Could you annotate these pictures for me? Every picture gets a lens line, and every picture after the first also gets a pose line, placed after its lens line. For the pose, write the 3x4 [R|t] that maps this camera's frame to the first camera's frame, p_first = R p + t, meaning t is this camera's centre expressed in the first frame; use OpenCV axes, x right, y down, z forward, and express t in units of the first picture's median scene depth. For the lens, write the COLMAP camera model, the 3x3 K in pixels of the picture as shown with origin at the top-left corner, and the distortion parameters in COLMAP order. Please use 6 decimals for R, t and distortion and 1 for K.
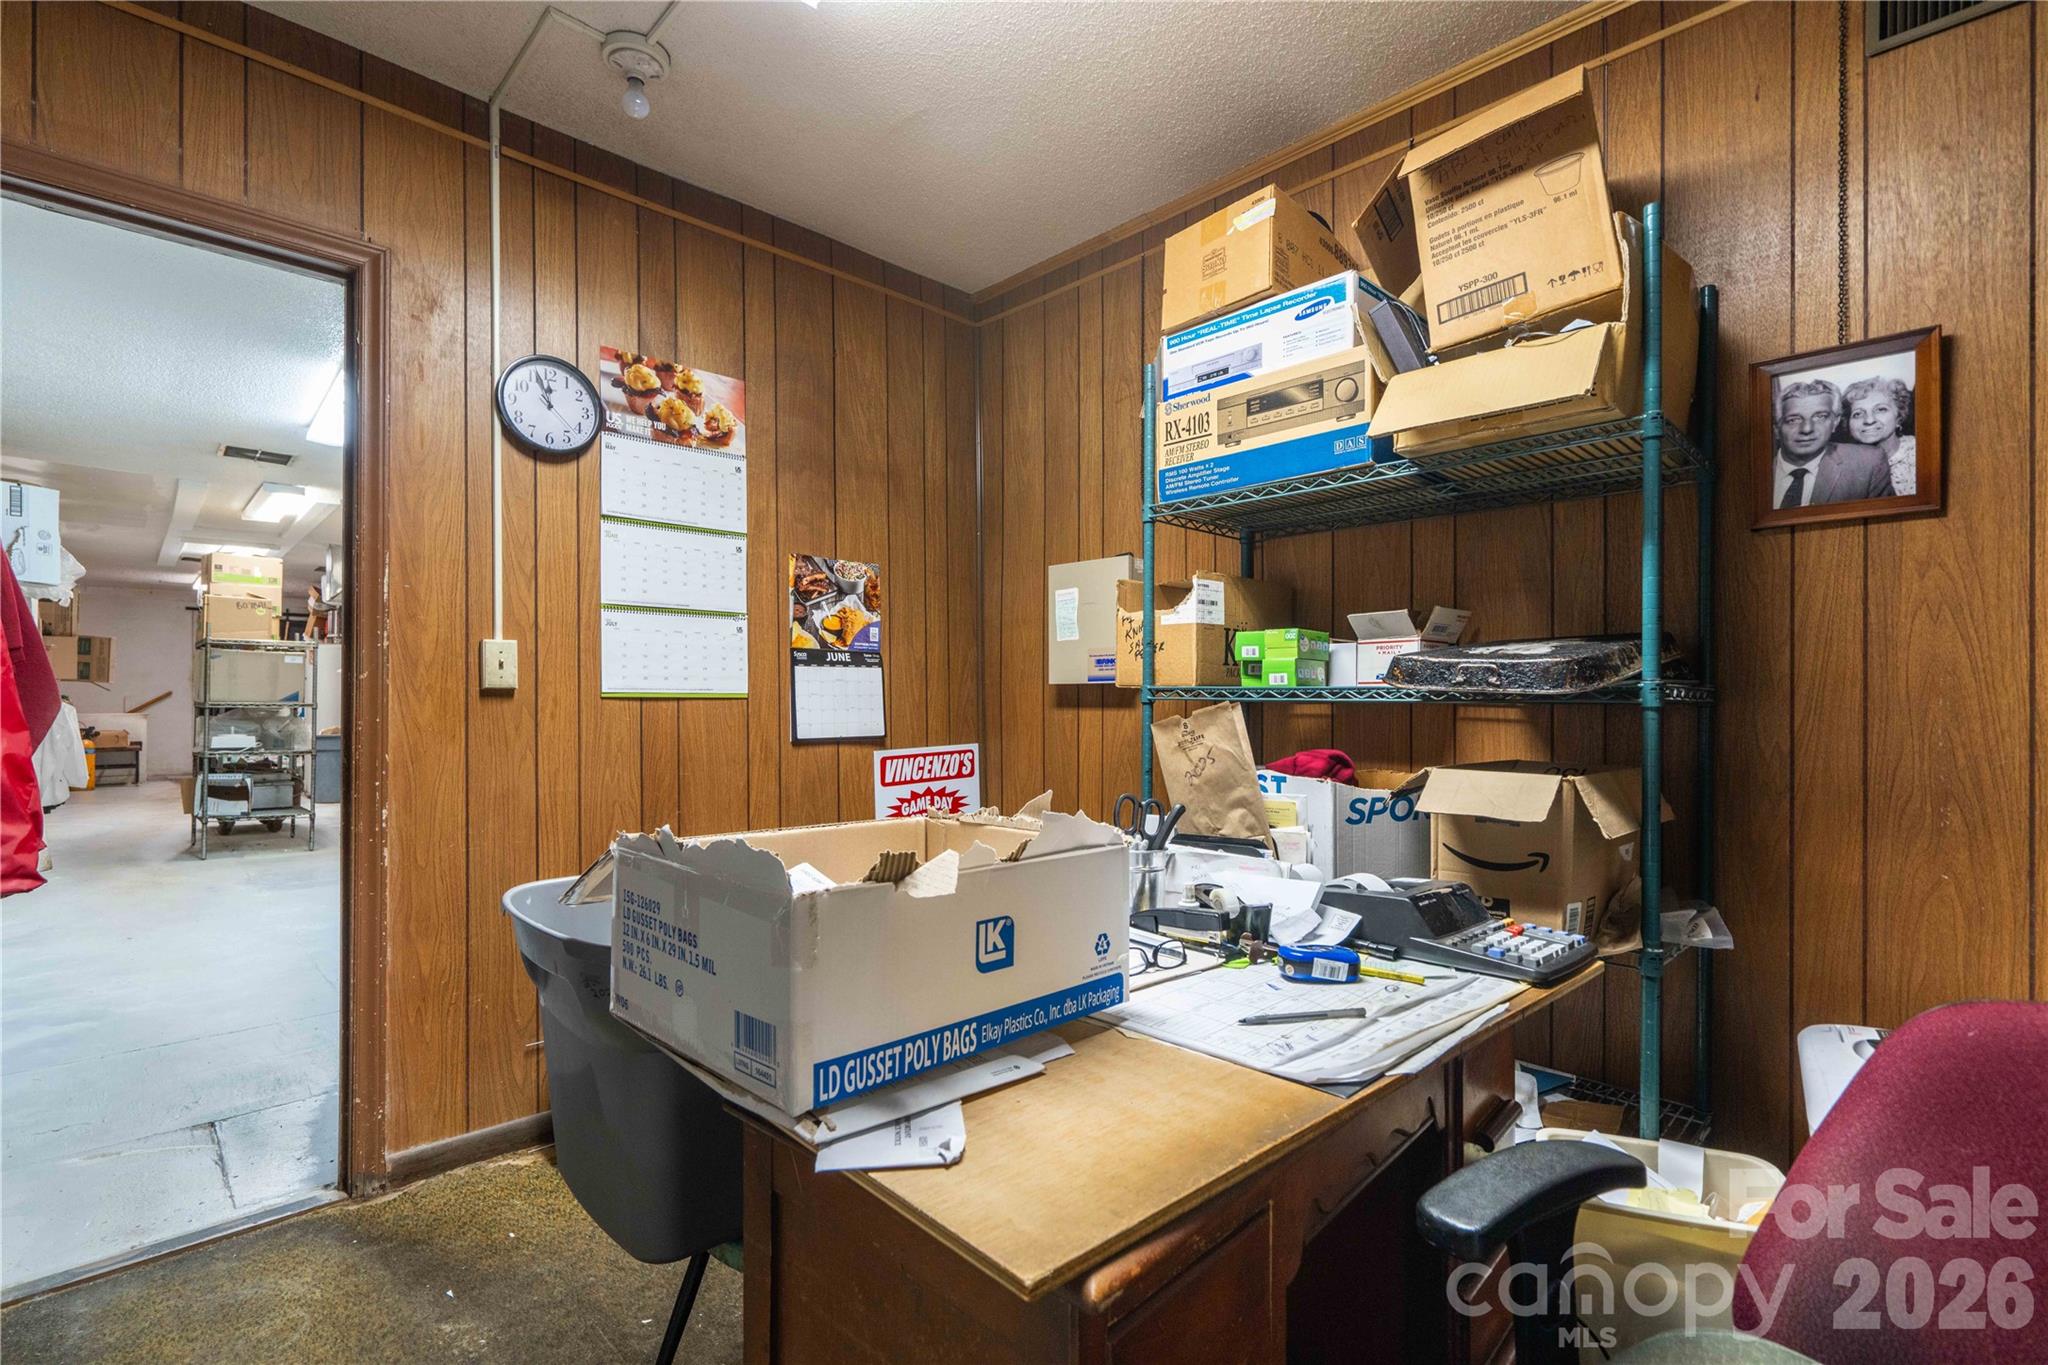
lens RADIAL K [[948.7, 0, 1029.7], [0, 948.7, 691.5], [0, 0, 1]] dist [-0.000648, -0.000795]
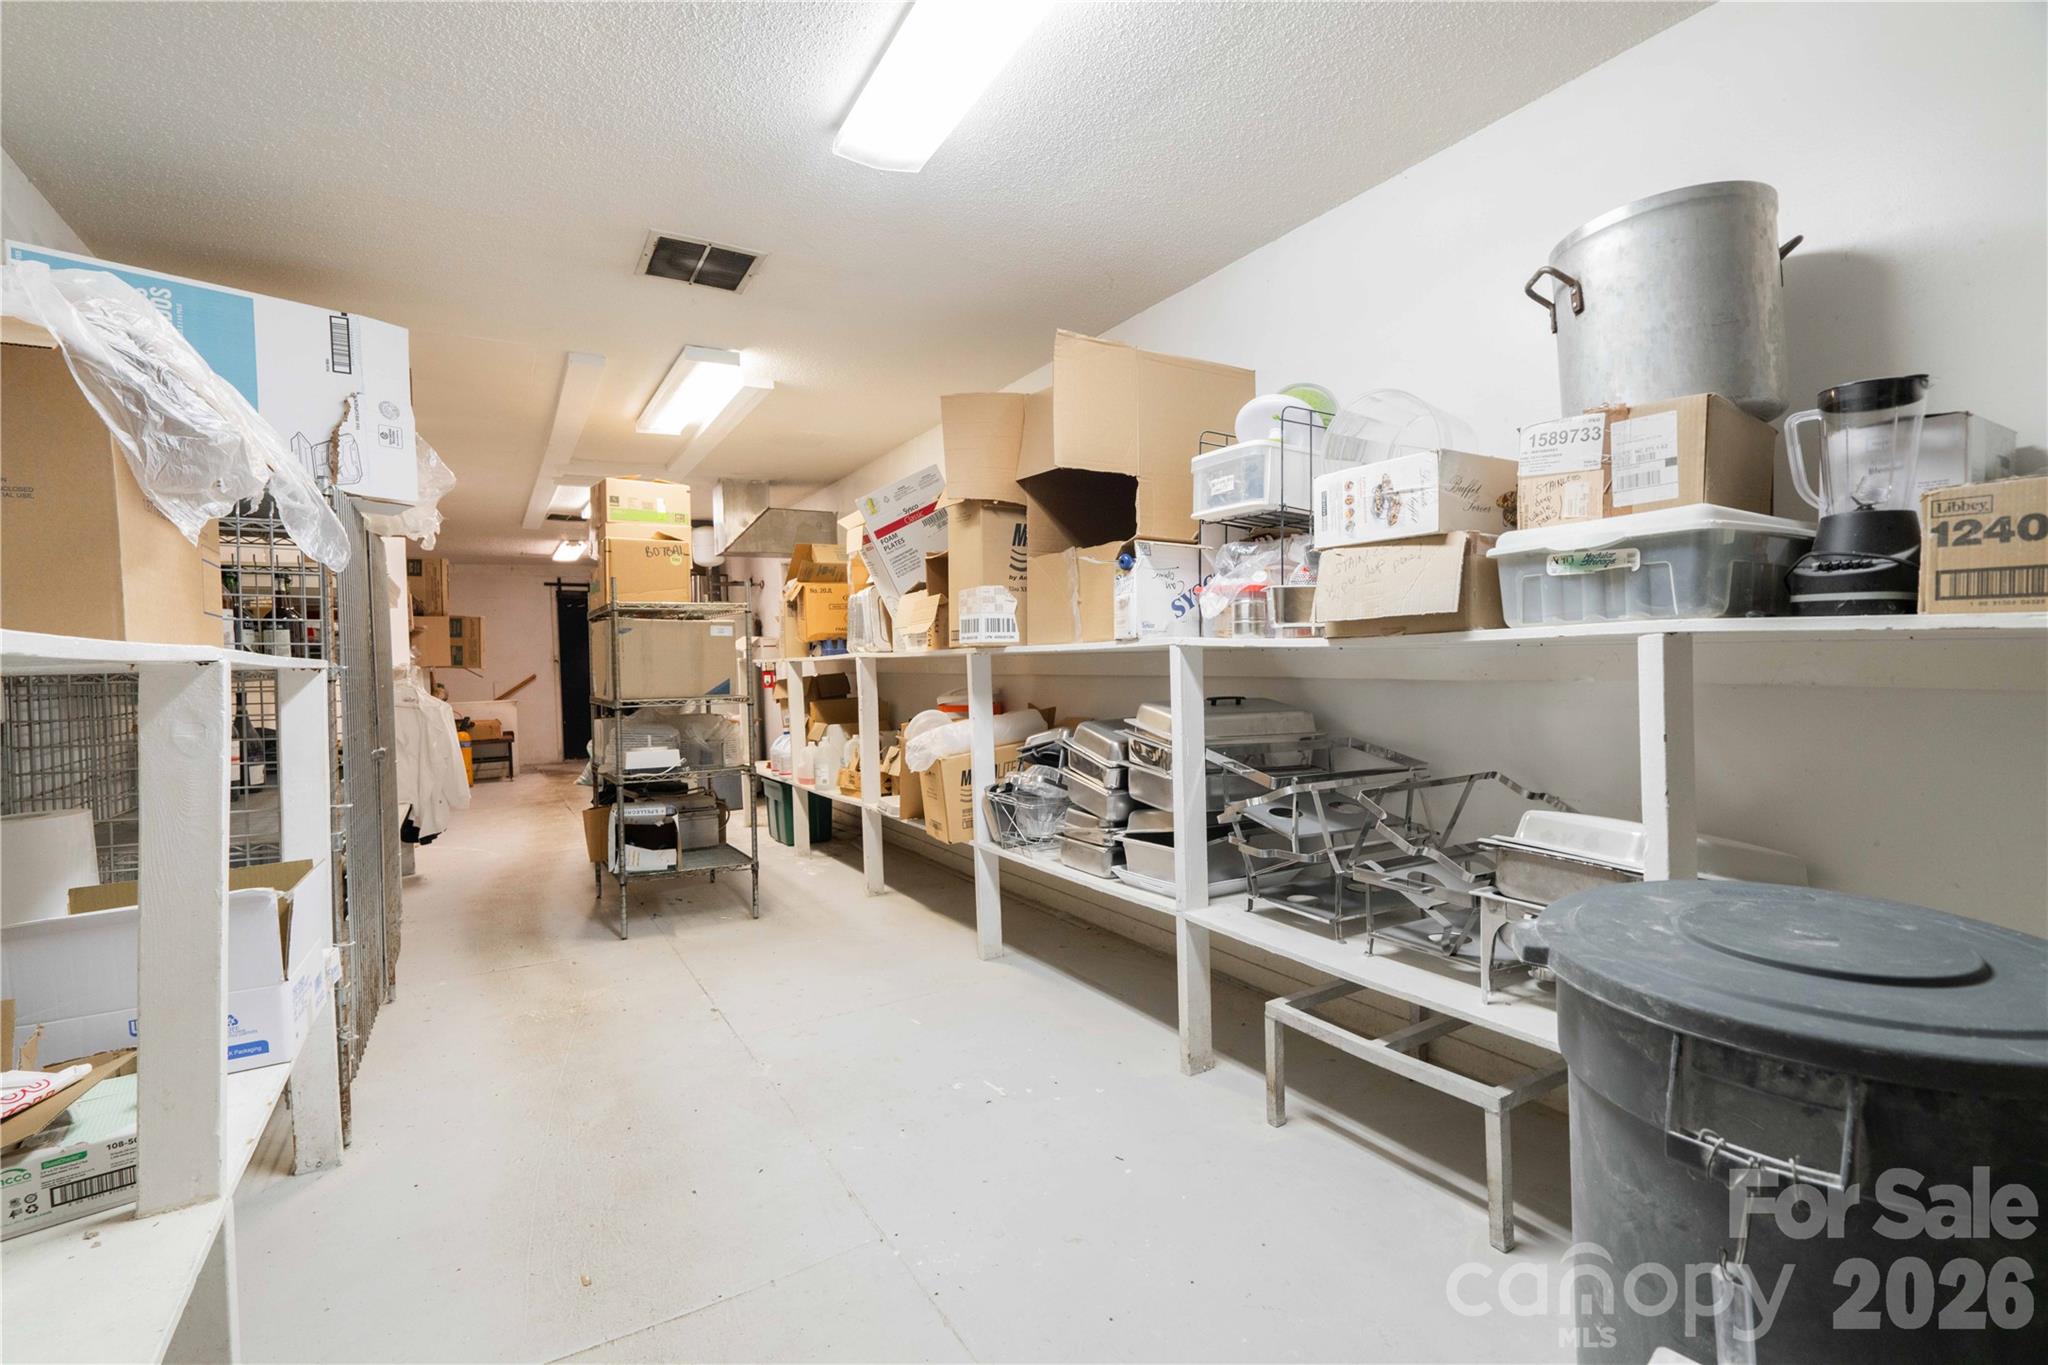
lens RADIAL K [[948.7, 0, 1029.7], [0, 948.7, 691.5], [0, 0, 1]] dist [-0.000648, -0.000795]
pose [[0.970937, -0.017388, -0.238705, -0.395084], [0.027070, 0.998936, 0.037344, -0.010183], [0.237801, -0.042720, 0.970374, 0.392413]]
